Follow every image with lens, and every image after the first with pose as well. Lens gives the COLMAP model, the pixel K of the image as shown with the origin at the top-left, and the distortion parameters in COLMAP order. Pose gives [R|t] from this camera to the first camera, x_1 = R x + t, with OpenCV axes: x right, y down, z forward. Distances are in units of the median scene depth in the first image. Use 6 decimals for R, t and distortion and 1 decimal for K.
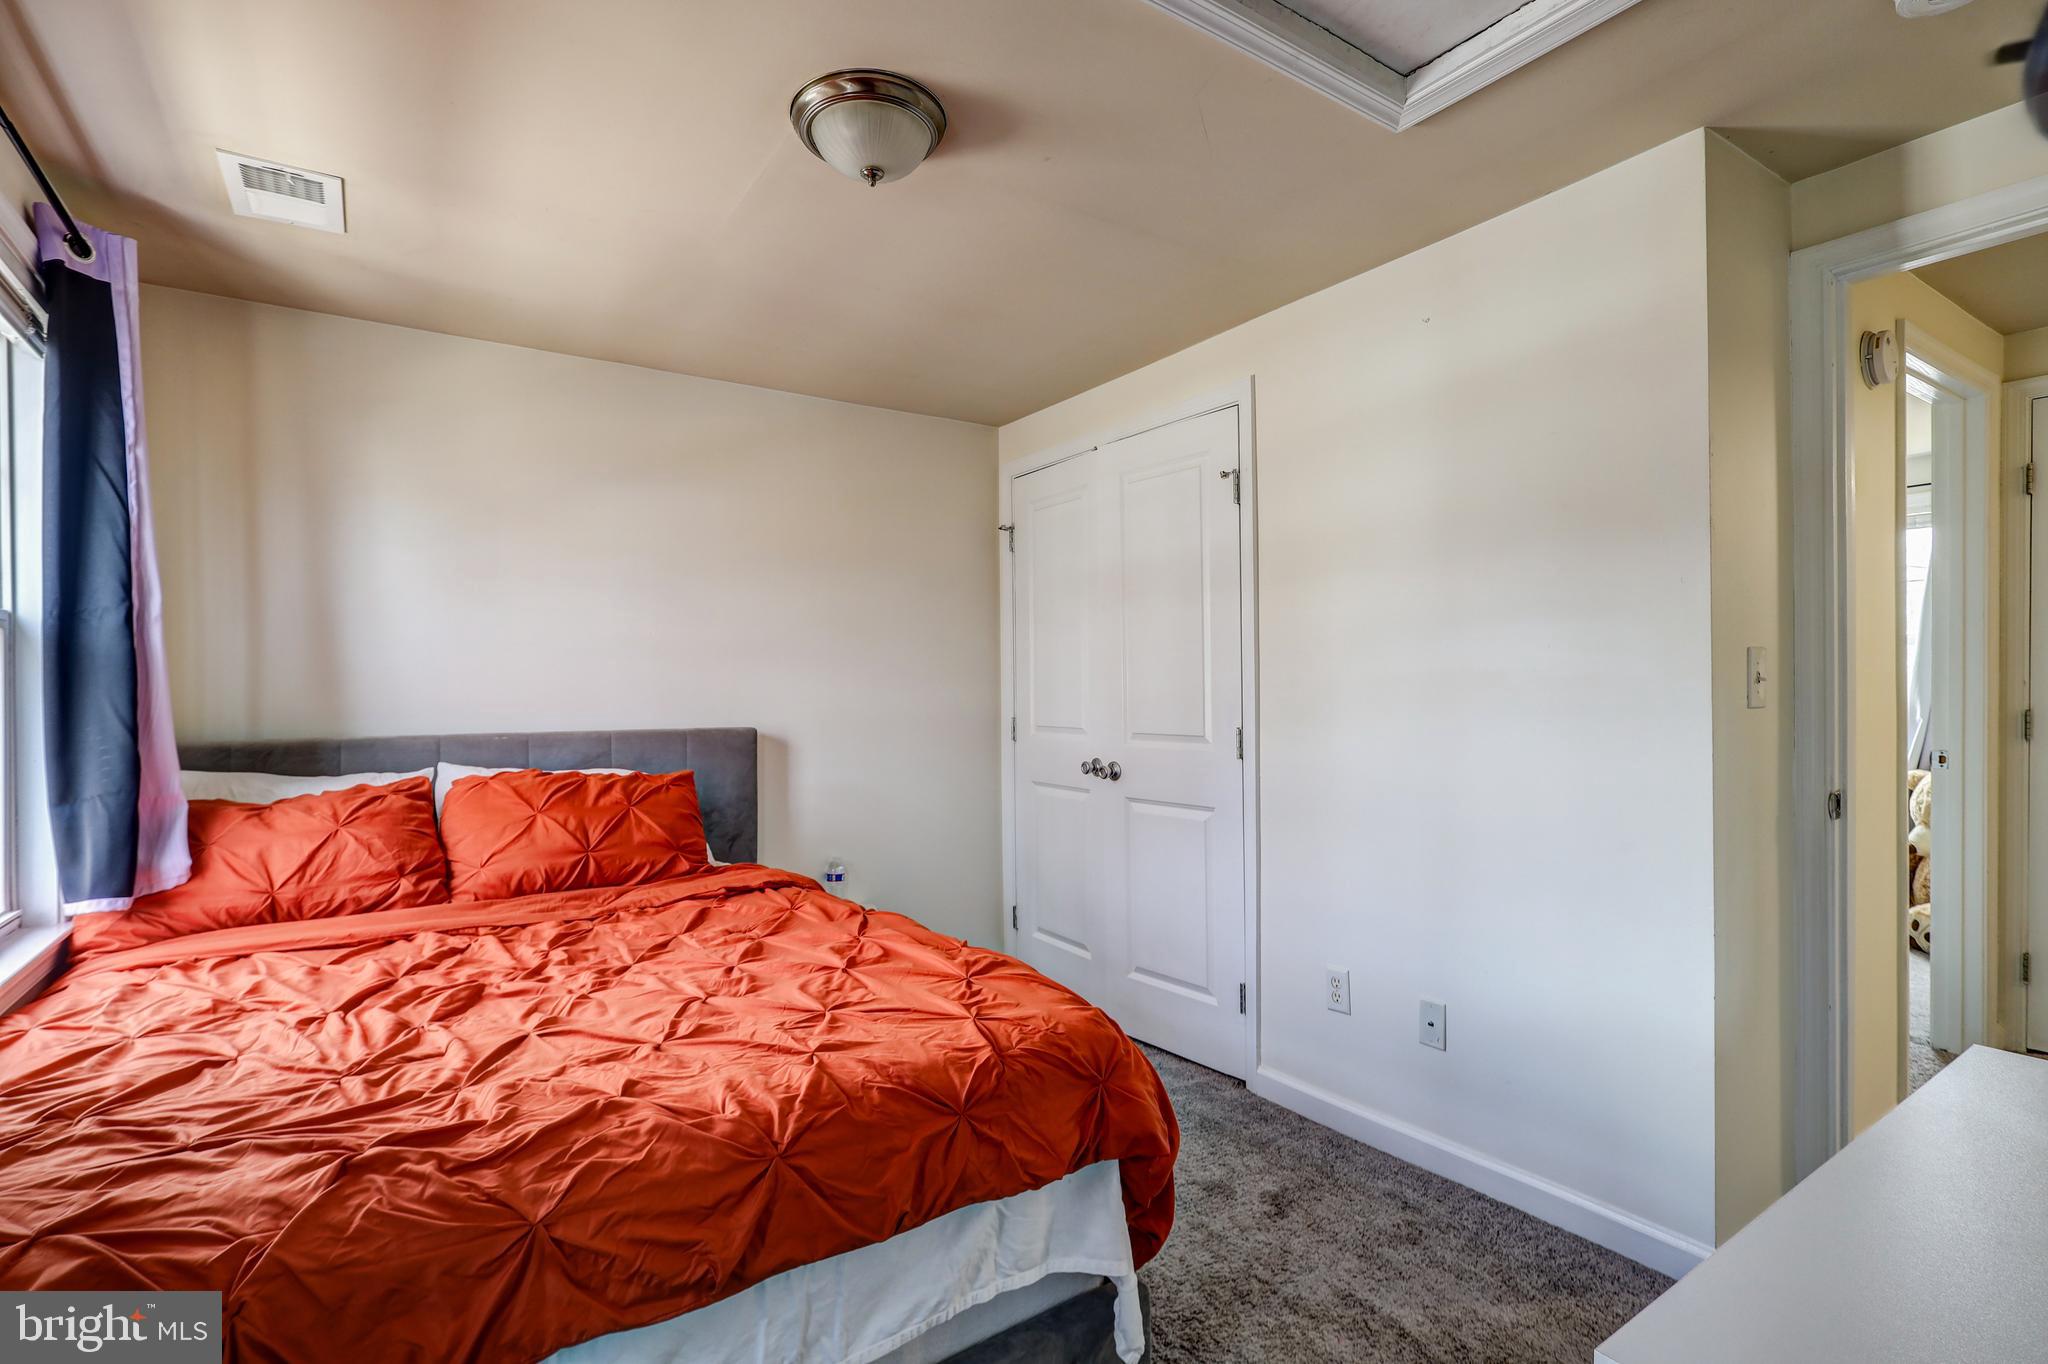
lens RADIAL K [[964.0, 0, 1017.2], [0, 964.0, 689.3], [0, 0, 1]] dist [-0.013359, 0.002657]
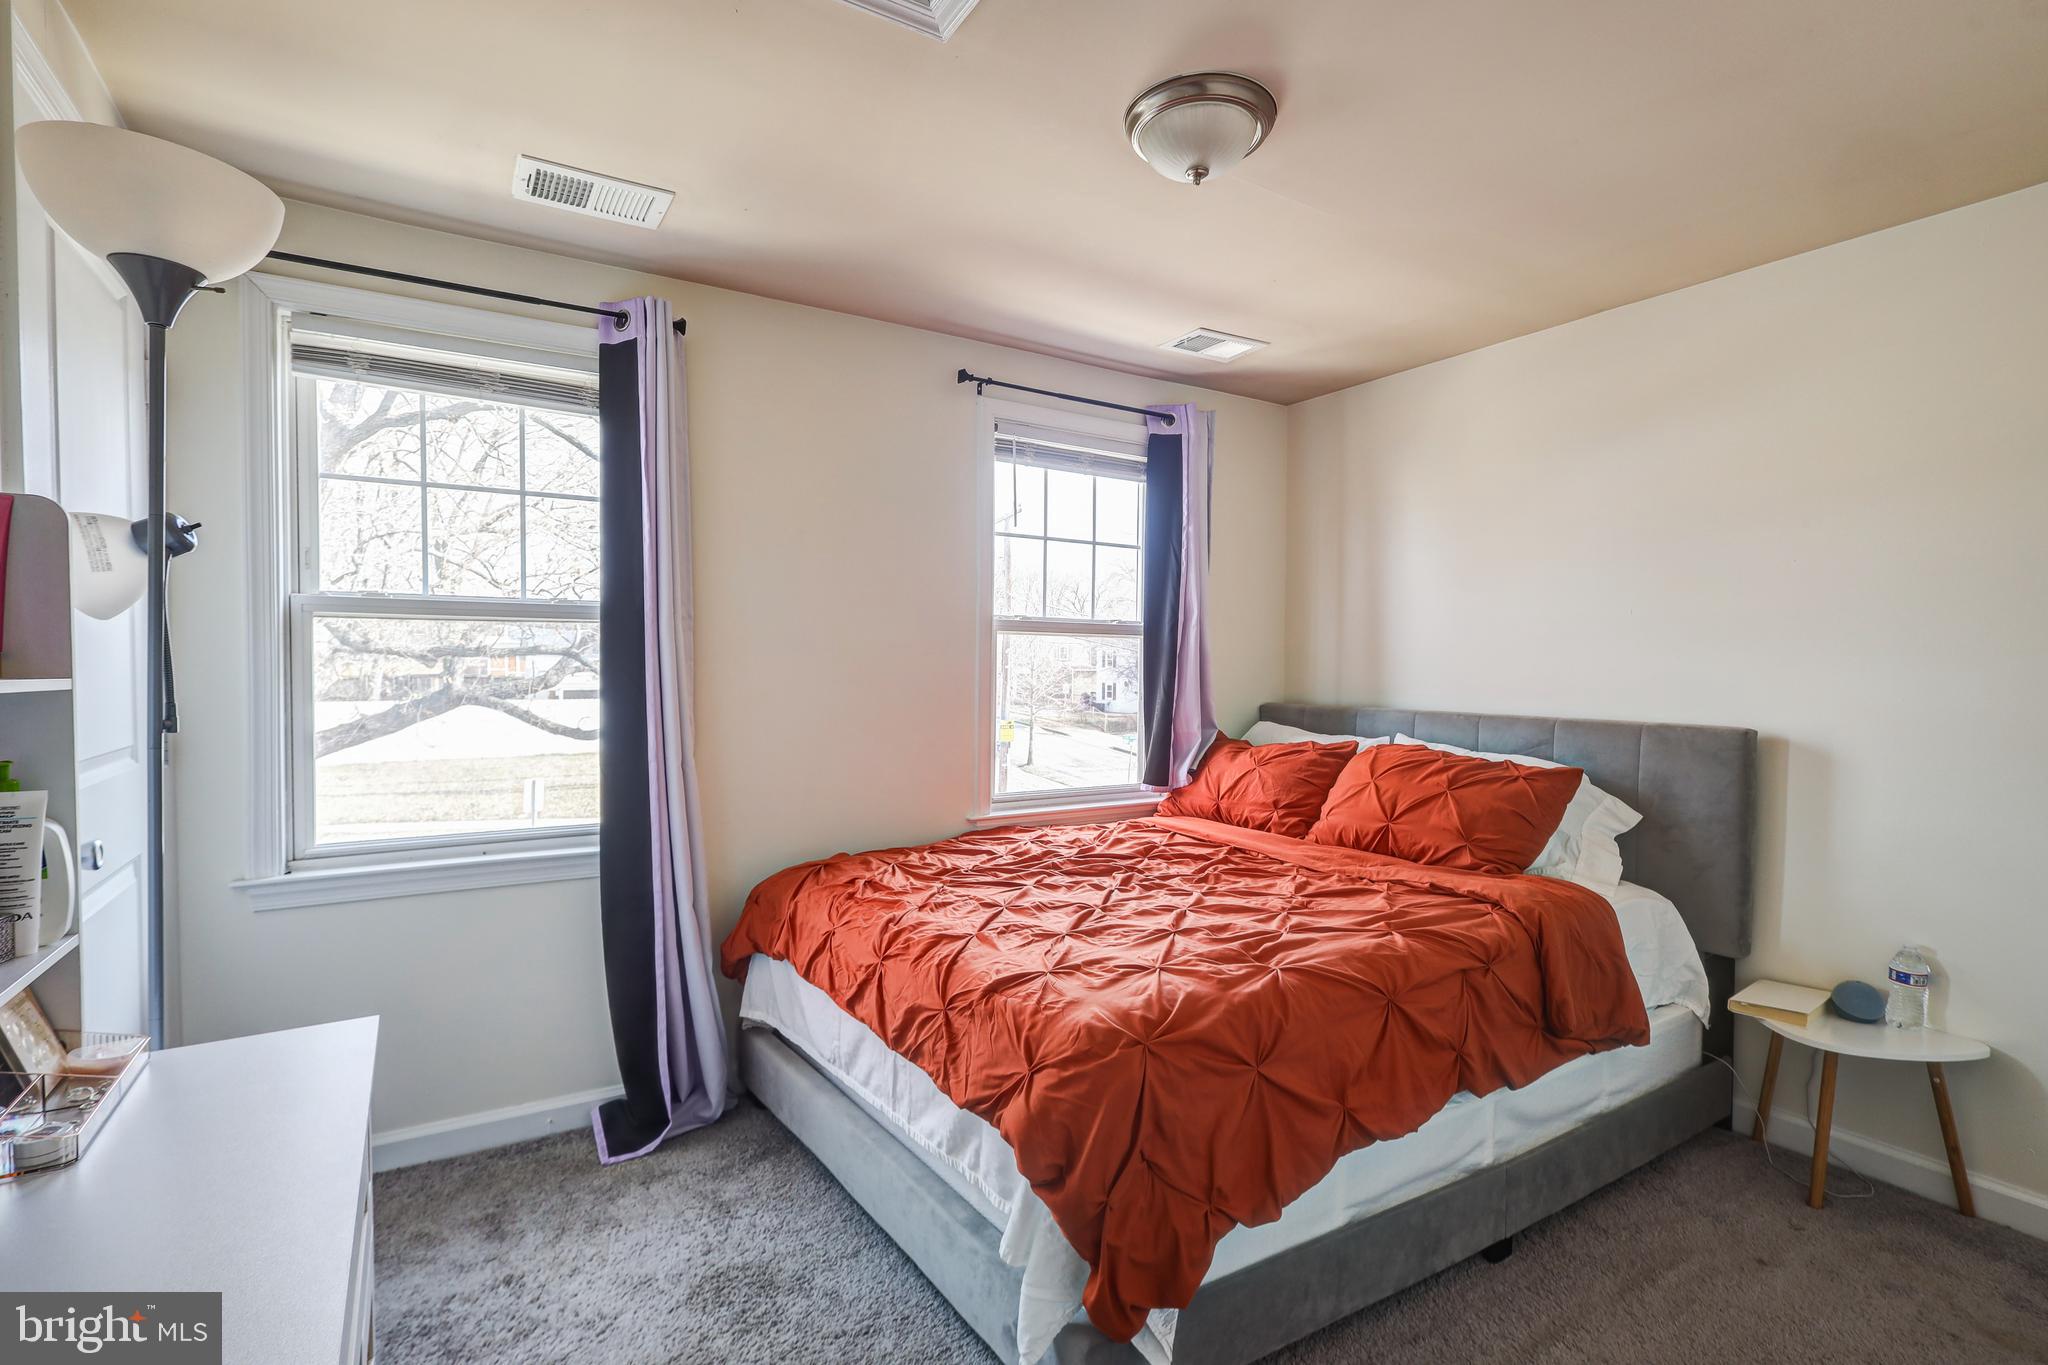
lens RADIAL K [[964.0, 0, 1025.2], [0, 964.0, 686.5], [0, 0, 1]] dist [-0.013359, 0.002657]
pose [[-0.036420, 0.030068, -0.998884, 0.740299], [-0.008707, 0.999500, 0.030404, -0.016212], [0.999299, 0.009805, -0.036140, 0.712470]]
